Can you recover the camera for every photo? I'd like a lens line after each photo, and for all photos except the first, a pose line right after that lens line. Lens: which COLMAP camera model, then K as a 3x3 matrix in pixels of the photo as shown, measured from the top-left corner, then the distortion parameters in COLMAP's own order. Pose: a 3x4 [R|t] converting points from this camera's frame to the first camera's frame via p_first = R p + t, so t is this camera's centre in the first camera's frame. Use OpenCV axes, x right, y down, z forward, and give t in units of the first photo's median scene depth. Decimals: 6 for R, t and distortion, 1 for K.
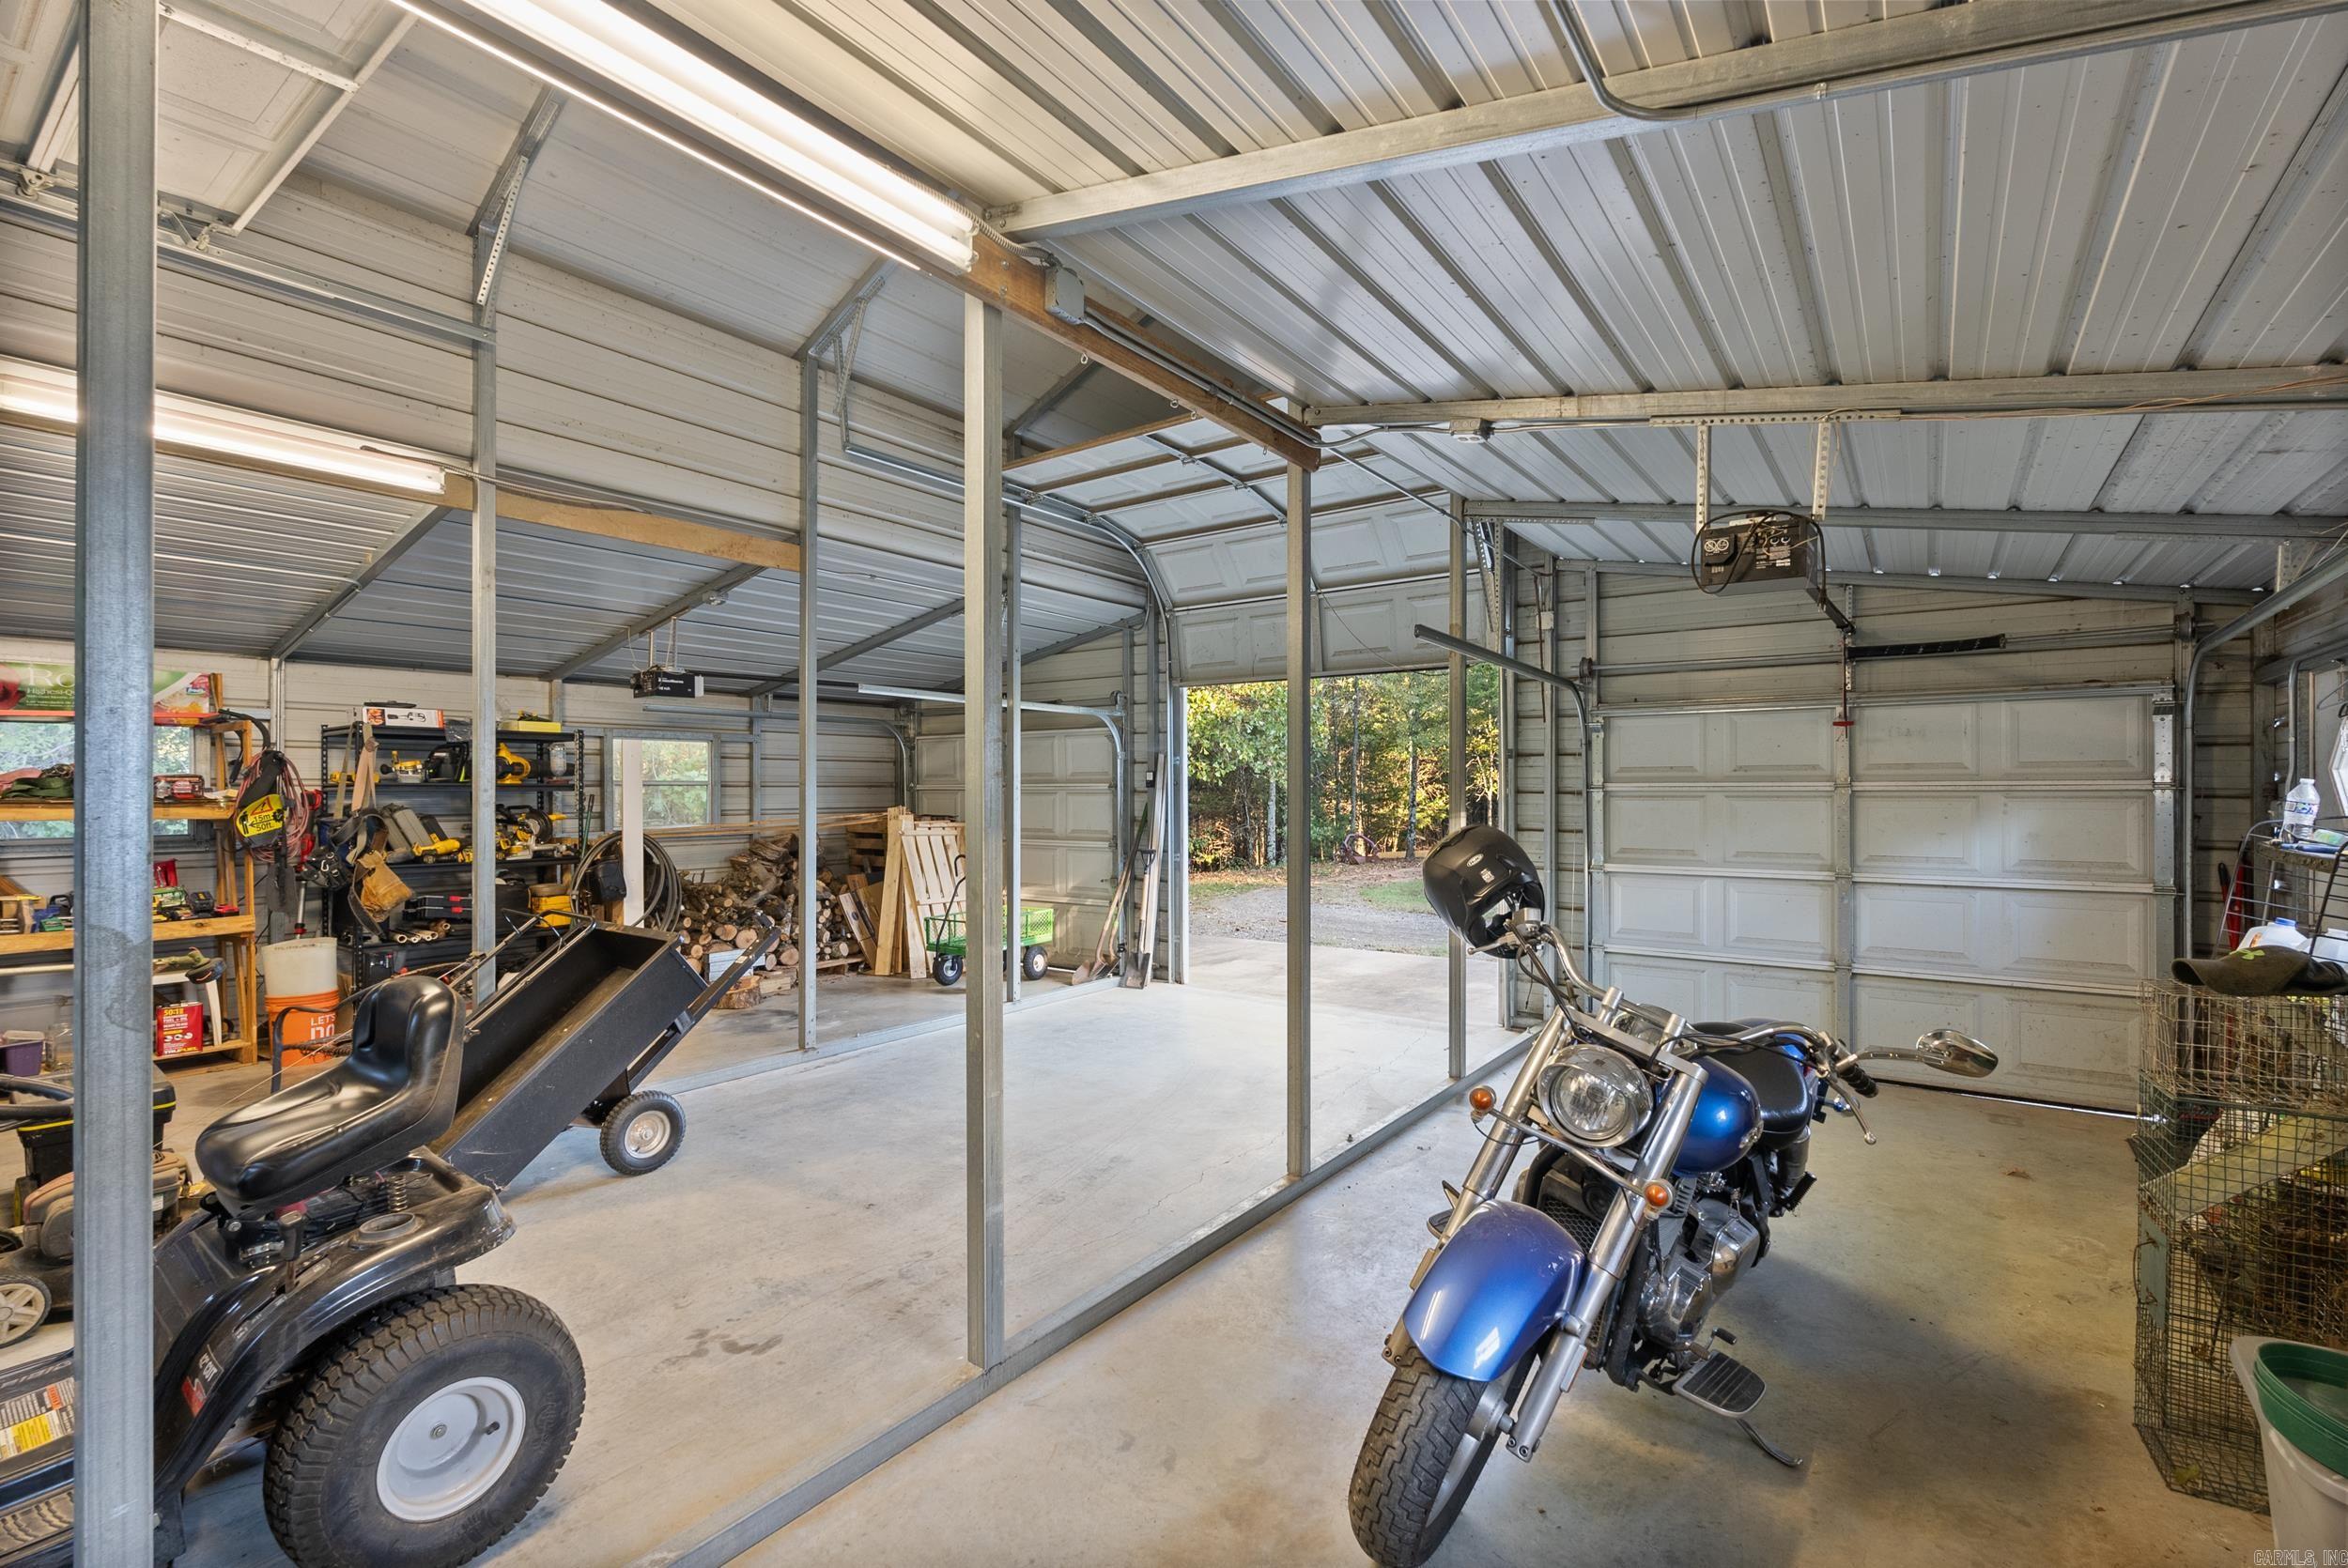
lens RADIAL K [[1036.0, 0, 1175.8], [0, 1036.0, 789.1], [0, 0, 1]] dist [0.003075, 0.000280]
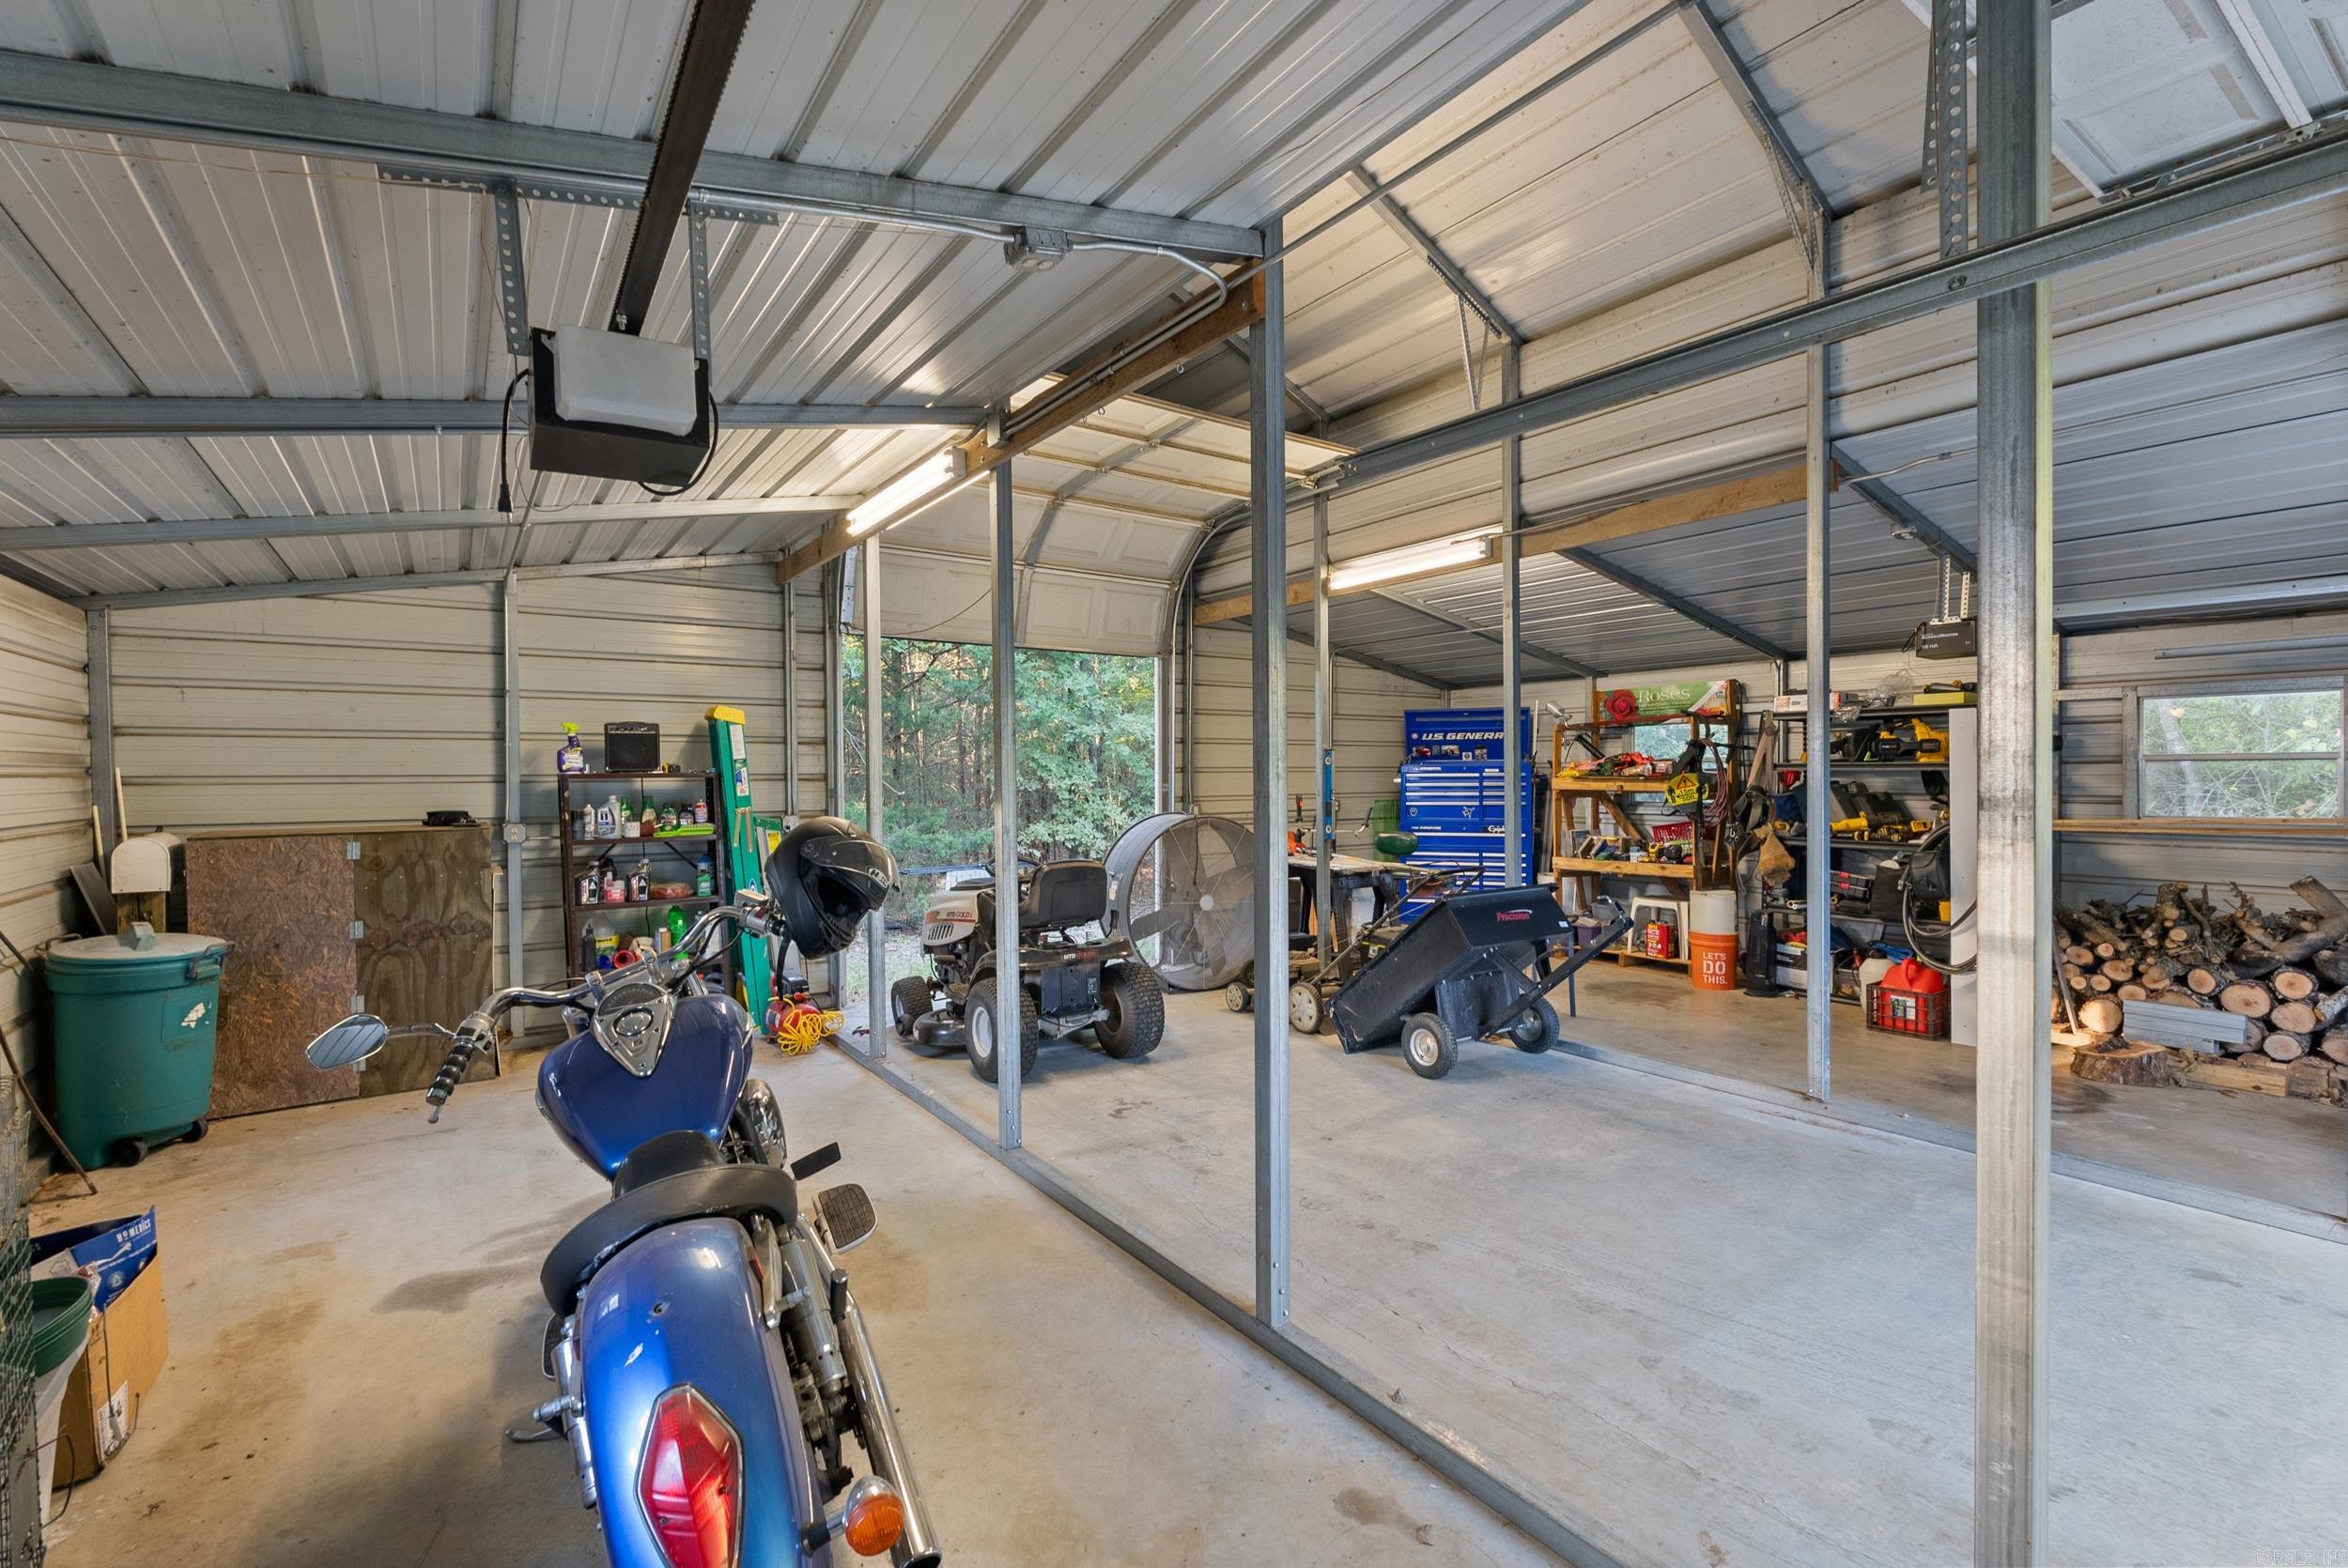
lens RADIAL K [[1036.0, 0, 1177.1], [0, 1036.0, 785.2], [0, 0, 1]] dist [0.003075, 0.000280]
pose [[-0.323331, 0.014643, -0.946173, 0.723780], [0.010254, 0.999876, 0.011970, -0.003694], [0.946230, -0.005832, -0.323441, 1.050883]]
